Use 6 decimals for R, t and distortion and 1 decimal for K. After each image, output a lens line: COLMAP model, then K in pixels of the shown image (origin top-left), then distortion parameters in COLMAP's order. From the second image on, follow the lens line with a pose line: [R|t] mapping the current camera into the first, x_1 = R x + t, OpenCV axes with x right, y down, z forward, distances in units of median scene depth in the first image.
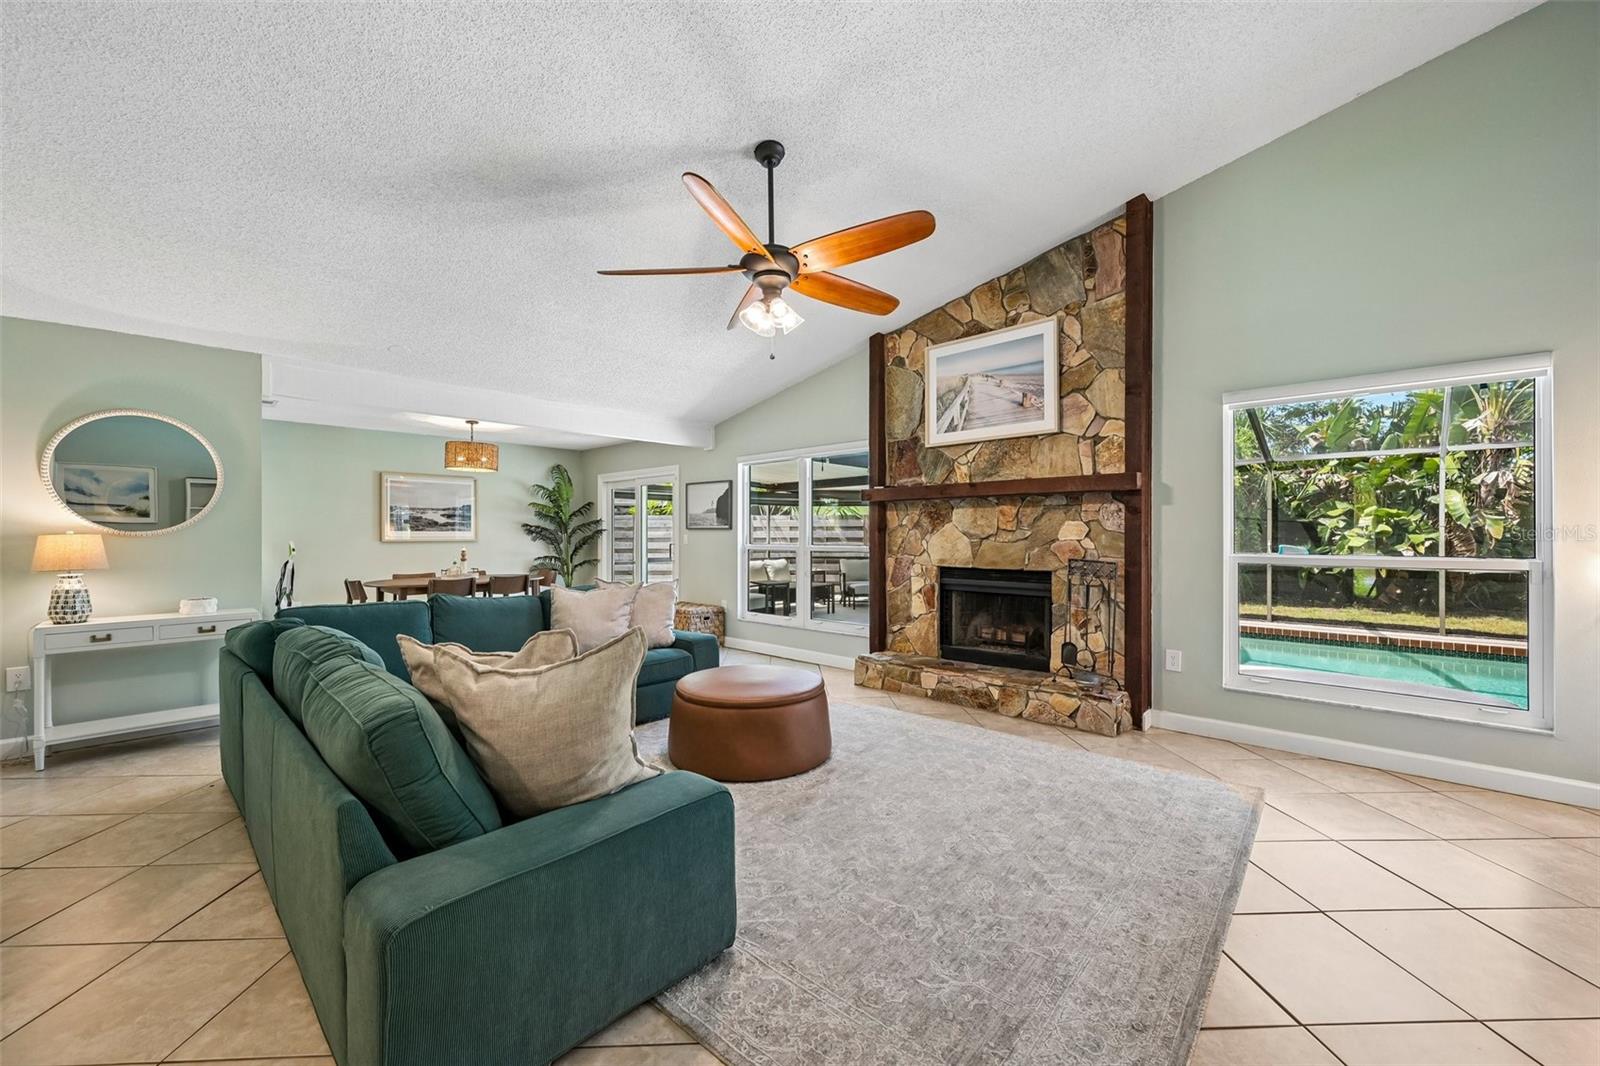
lens RADIAL K [[626.1, 0, 801.9], [0, 626.1, 533.9], [0, 0, 1]] dist [0.003079, -0.000398]
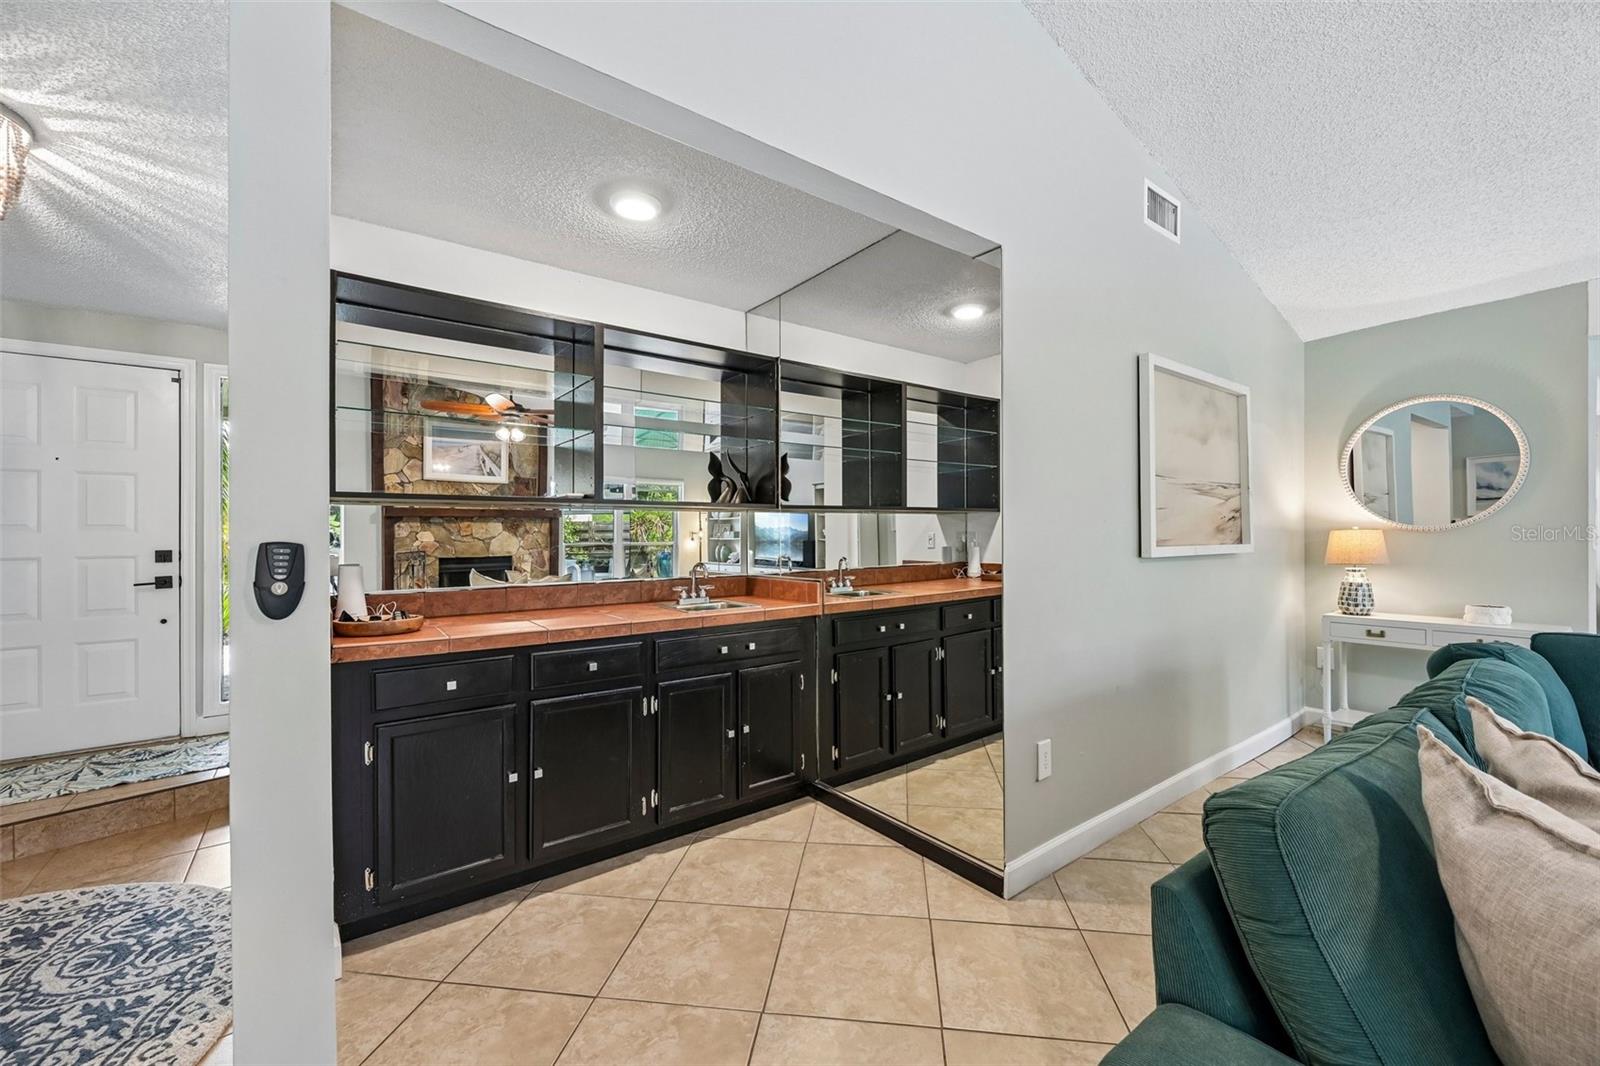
lens RADIAL K [[626.1, 0, 793.7], [0, 626.1, 532.9], [0, 0, 1]] dist [0.003079, -0.000398]
pose [[-0.186598, -0.001382, -0.982435, 0.036600], [0.007756, 0.999966, -0.002879, 0.001531], [0.982406, -0.008157, -0.186581, 0.279739]]
